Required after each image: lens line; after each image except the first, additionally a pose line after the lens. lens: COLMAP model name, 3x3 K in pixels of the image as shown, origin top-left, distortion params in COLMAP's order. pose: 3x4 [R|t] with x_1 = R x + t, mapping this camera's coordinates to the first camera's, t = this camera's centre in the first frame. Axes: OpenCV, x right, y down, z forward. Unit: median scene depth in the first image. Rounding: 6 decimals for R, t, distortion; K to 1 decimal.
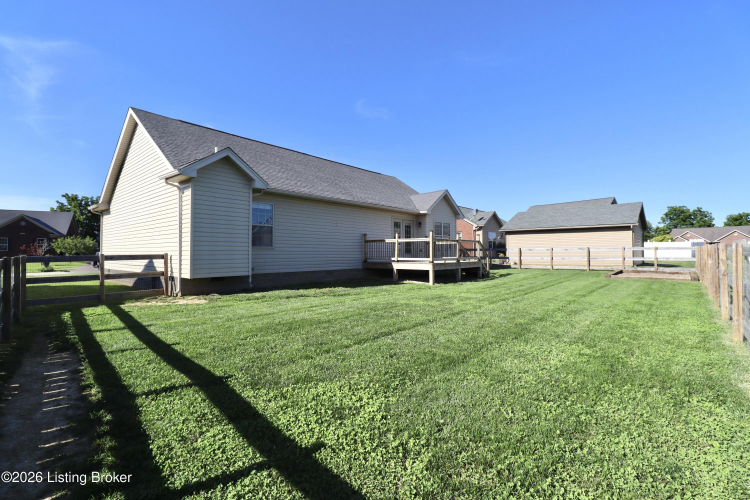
lens RADIAL K [[347.6, 0, 378.0], [0, 347.6, 249.4], [0, 0, 1]] dist [0.003715, -0.018466]
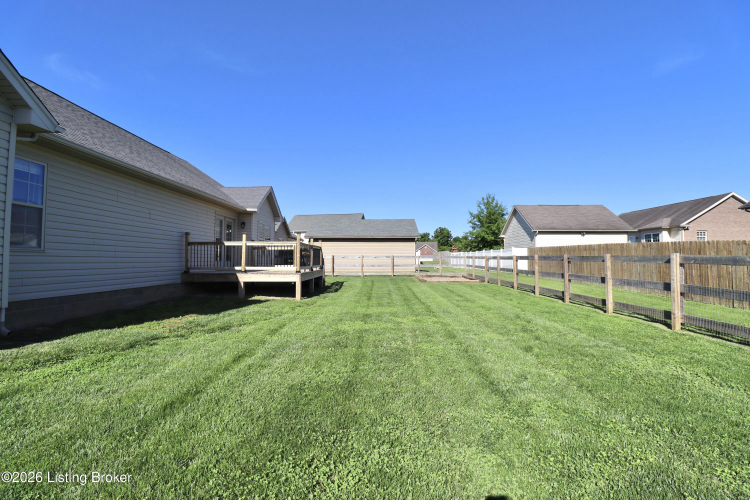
lens RADIAL K [[347.6, 0, 378.0], [0, 347.6, 249.4], [0, 0, 1]] dist [0.003715, -0.018466]
pose [[0.749587, 0.022153, 0.661535, -0.223485], [-0.007927, 0.999669, -0.024495, 0.002857], [-0.661858, 0.013118, 0.749514, 0.246837]]
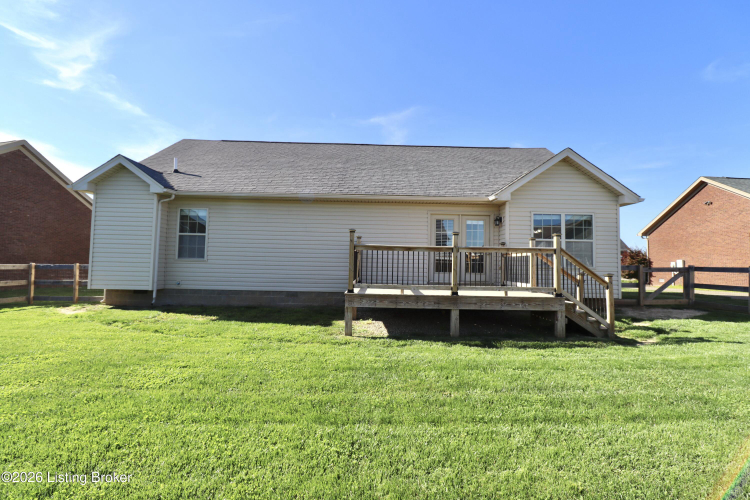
lens RADIAL K [[347.6, 0, 378.0], [0, 347.6, 249.4], [0, 0, 1]] dist [0.003715, -0.018466]
pose [[0.661091, -0.018000, -0.750090, 0.517707], [-0.015628, 0.999165, -0.037752, -0.004358], [0.750143, 0.036680, 0.660258, 0.634473]]
